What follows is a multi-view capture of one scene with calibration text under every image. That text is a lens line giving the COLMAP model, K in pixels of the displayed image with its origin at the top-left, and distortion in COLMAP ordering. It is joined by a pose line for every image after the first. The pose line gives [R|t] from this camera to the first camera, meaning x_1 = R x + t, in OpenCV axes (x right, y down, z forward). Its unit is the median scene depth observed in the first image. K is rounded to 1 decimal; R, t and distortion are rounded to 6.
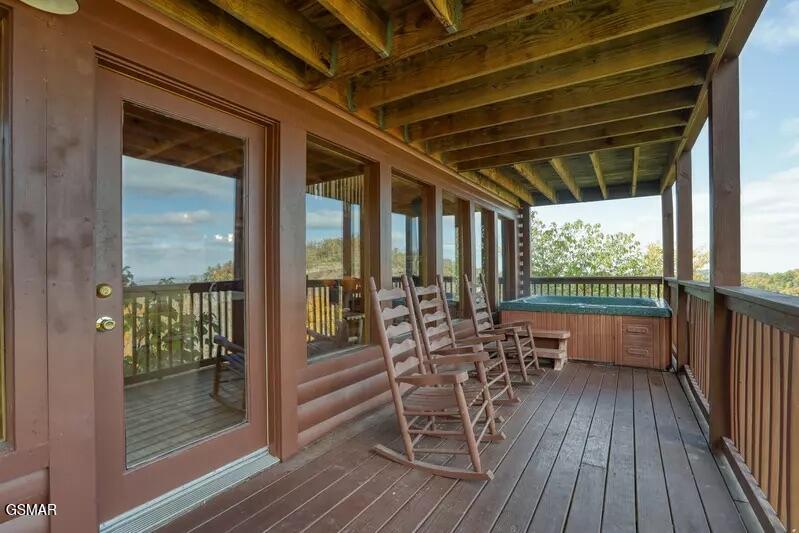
lens RADIAL K [[366.2, 0, 400.5], [0, 366.2, 269.8], [0, 0, 1]] dist [-0.059397, 0.018064]
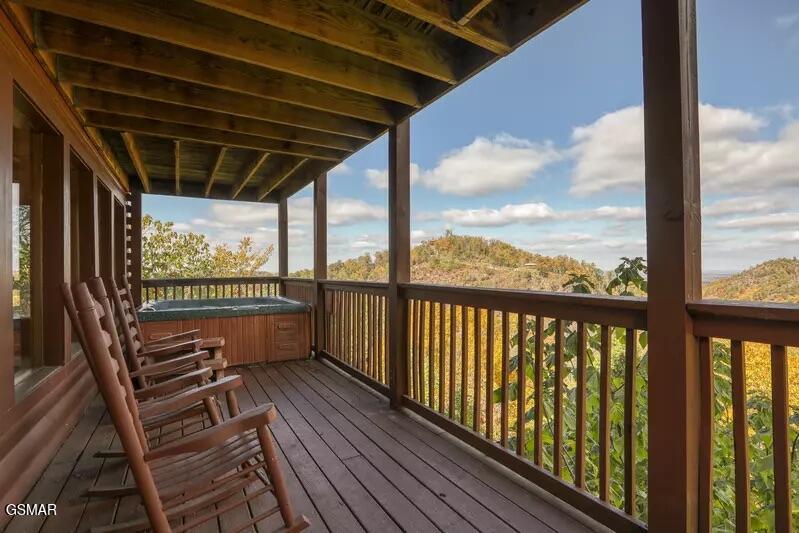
lens RADIAL K [[371.7, 0, 400.5], [0, 371.7, 269.4], [0, 0, 1]] dist [-0.062736, 0.022656]
pose [[0.442901, 0.003718, 0.896563, -0.044939], [0.000022, 0.999991, -0.004157, 0.000546], [-0.896570, 0.001861, 0.442897, 0.049751]]
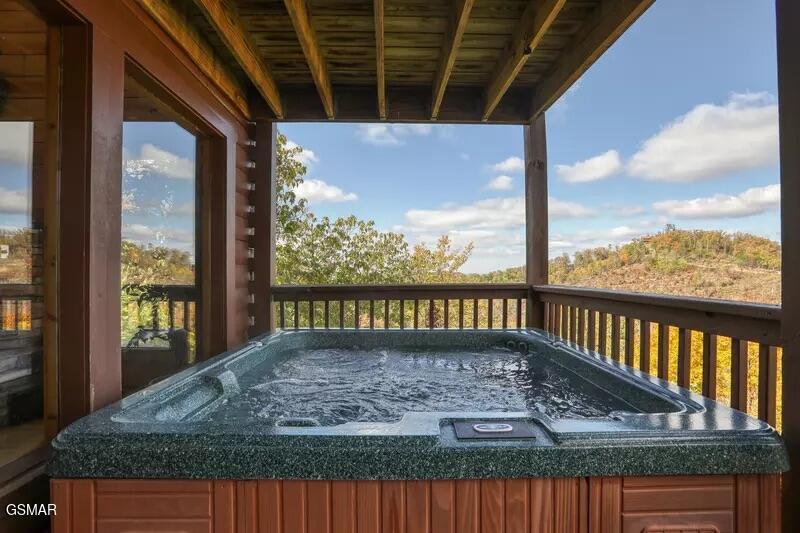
lens RADIAL K [[366.7, 0, 401.0], [0, 366.7, 269.8], [0, 0, 1]] dist [-0.059397, 0.018064]
pose [[0.823557, 0.009299, 0.567158, 0.095873], [-0.008627, 0.999955, -0.003869, 0.000941], [-0.567168, -0.001707, 0.823600, 0.224199]]
